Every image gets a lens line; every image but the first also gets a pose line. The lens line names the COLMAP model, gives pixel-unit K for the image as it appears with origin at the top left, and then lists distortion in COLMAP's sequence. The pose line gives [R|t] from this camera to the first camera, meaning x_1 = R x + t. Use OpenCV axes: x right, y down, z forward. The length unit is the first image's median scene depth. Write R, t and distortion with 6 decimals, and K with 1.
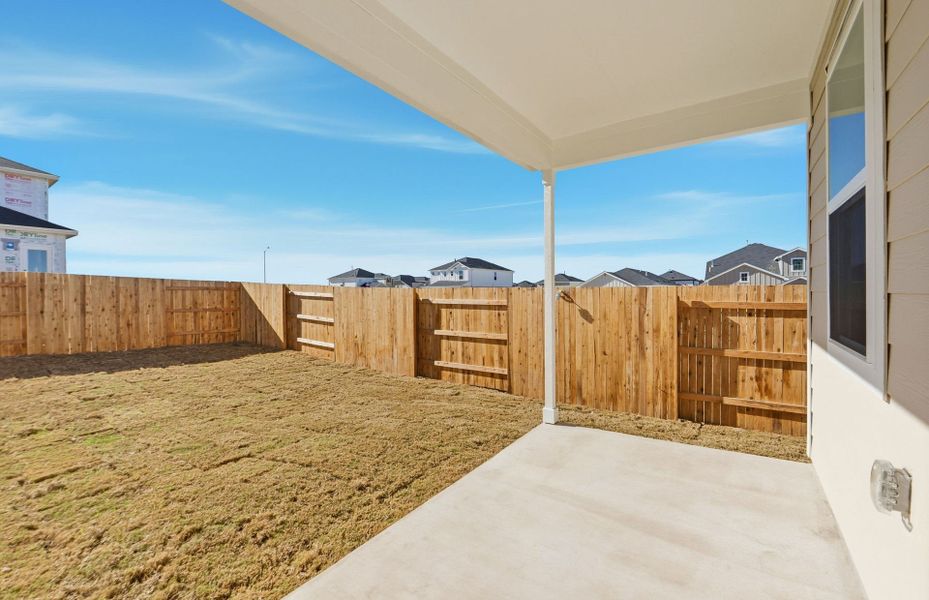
lens RADIAL K [[389.9, 0, 468.6], [0, 389.9, 297.4], [0, 0, 1]] dist [-0.004223, -0.001091]
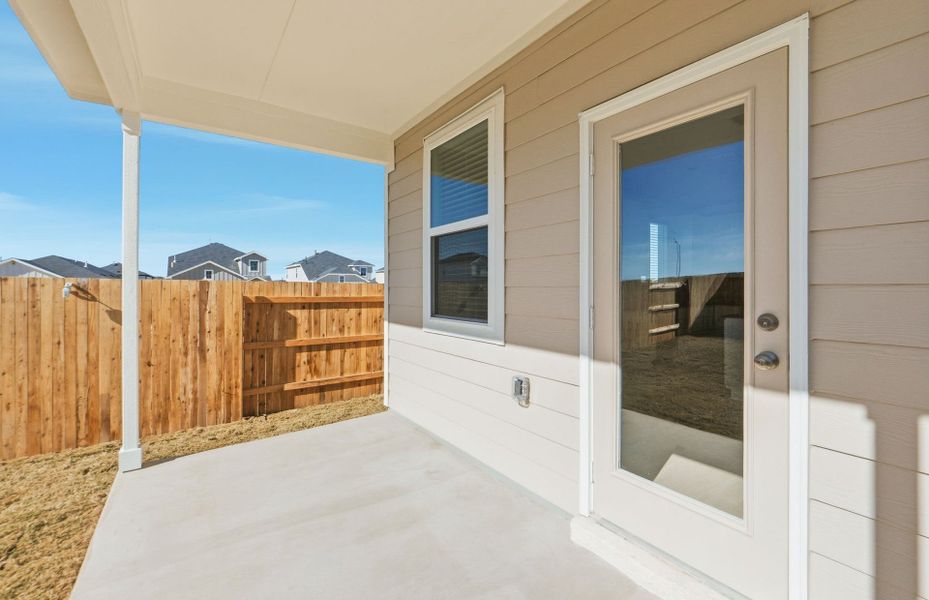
lens RADIAL K [[389.9, 0, 466.5], [0, 389.9, 288.3], [0, 0, 1]] dist [-0.004223, -0.001091]
pose [[0.335564, 0.011209, 0.941951, -0.132697], [0.004729, 0.999897, -0.013583, 0.003103], [-0.942005, 0.009013, 0.335476, 0.099112]]
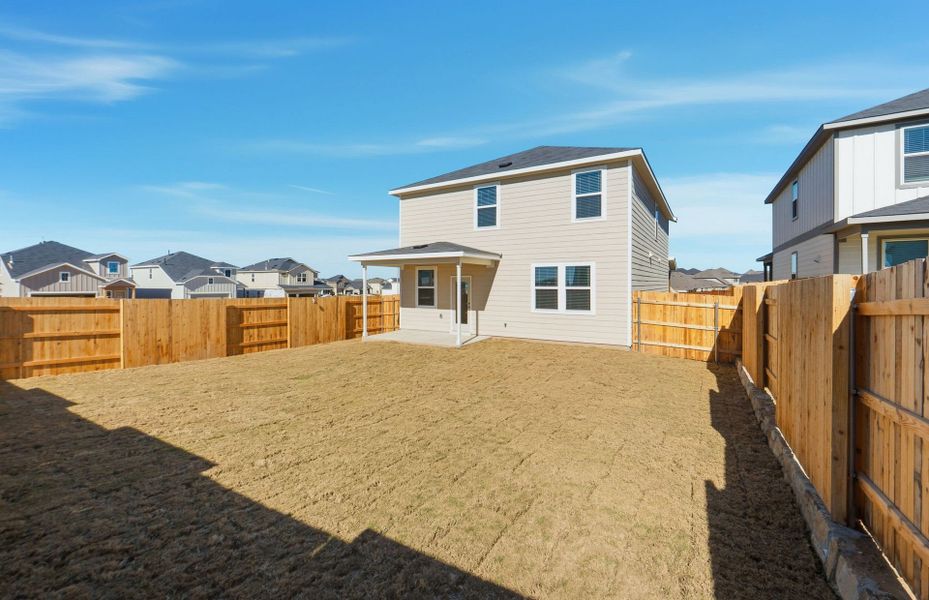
lens RADIAL K [[389.9, 0, 469.3], [0, 389.9, 287.3], [0, 0, 1]] dist [-0.004223, -0.001091]
pose [[-0.070195, 0.004561, 0.997523, -1.791034], [0.010971, 0.999933, -0.003800, -0.054085], [-0.997473, 0.010677, -0.070241, 0.158301]]
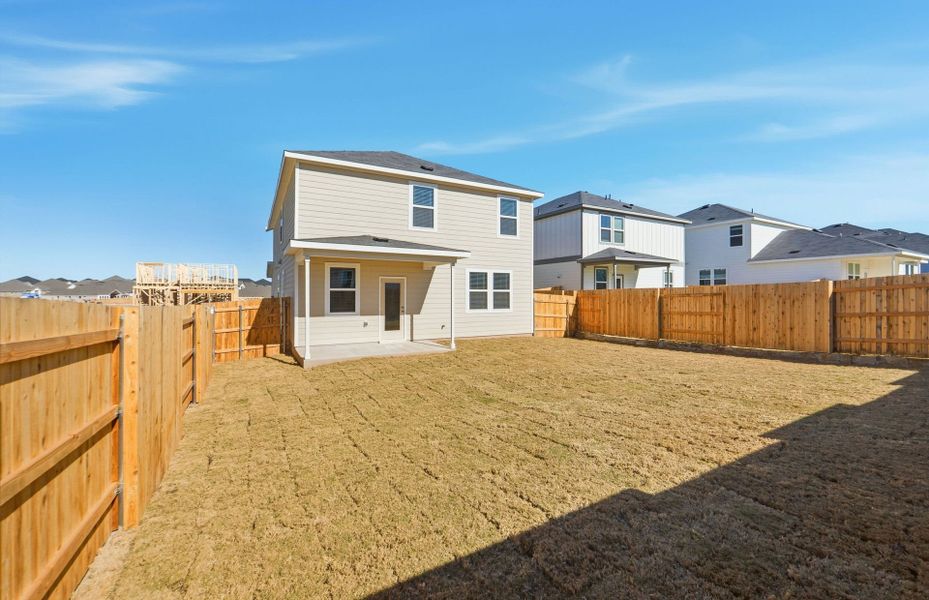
lens RADIAL K [[389.9, 0, 473.3], [0, 389.9, 294.8], [0, 0, 1]] dist [-0.004223, -0.001091]
pose [[-0.905161, 0.009671, 0.424958, -0.930062], [0.012640, 0.999911, 0.004168, -0.042424], [-0.424880, 0.009144, -0.905203, 1.458608]]
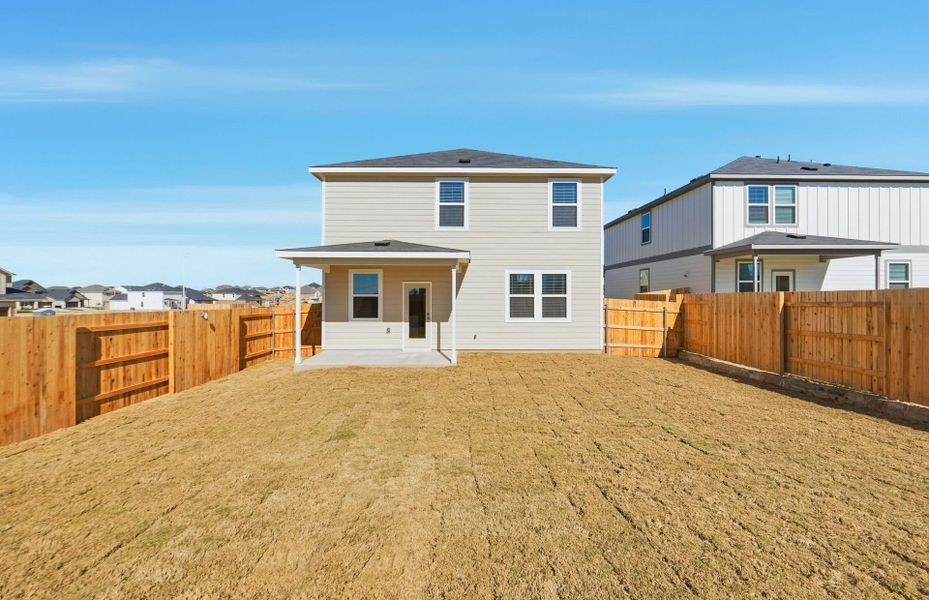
lens RADIAL K [[389.9, 0, 472.7], [0, 389.9, 295.7], [0, 0, 1]] dist [-0.004223, -0.001091]
pose [[-0.589397, 0.009137, 0.807792, -1.329451], [0.013220, 0.999911, -0.001664, -0.054308], [-0.807736, 0.009698, -0.589465, 0.832284]]
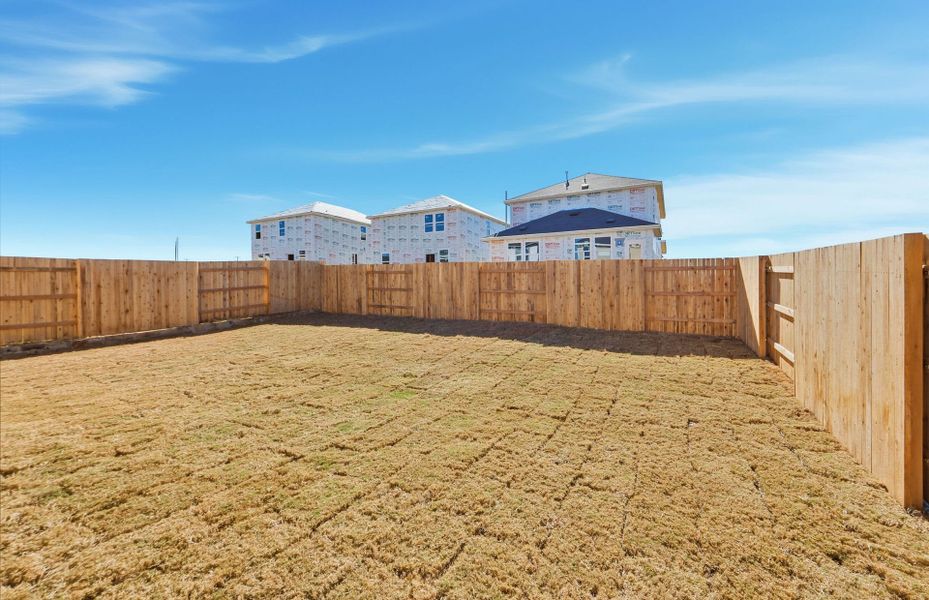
lens RADIAL K [[389.9, 0, 467.0], [0, 389.9, 285.3], [0, 0, 1]] dist [-0.004223, -0.001091]
pose [[0.121122, -0.000405, -0.992638, 0.139809], [-0.001276, 0.999999, -0.000564, 0.021831], [0.992637, 0.001334, 0.121122, 0.618364]]
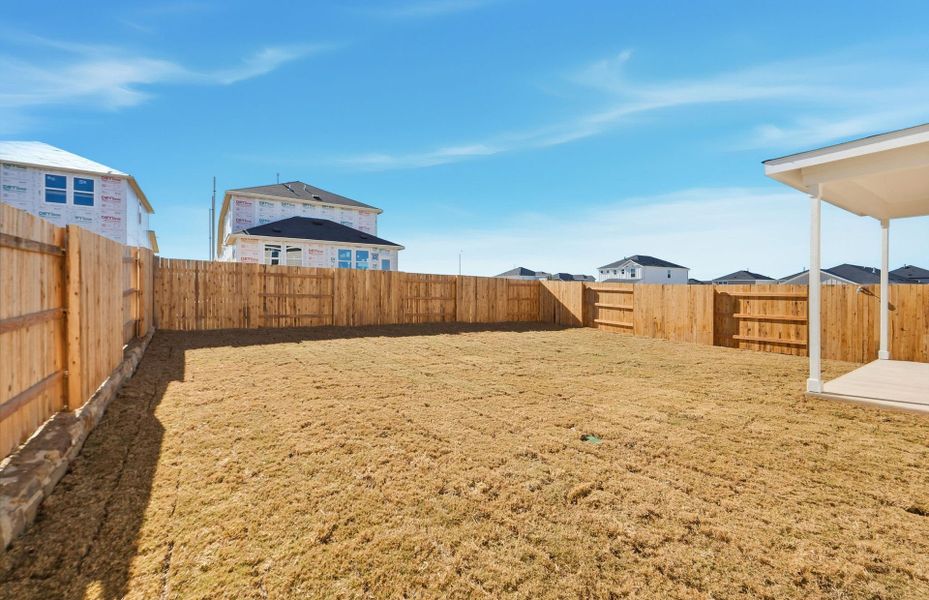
lens RADIAL K [[389.9, 0, 468.1], [0, 389.9, 295.4], [0, 0, 1]] dist [-0.004223, -0.001091]
pose [[0.937175, 0.014013, -0.348579, -0.510344], [-0.013839, 0.999900, 0.002987, 0.024433], [0.348585, 0.002024, 0.937275, -0.708068]]
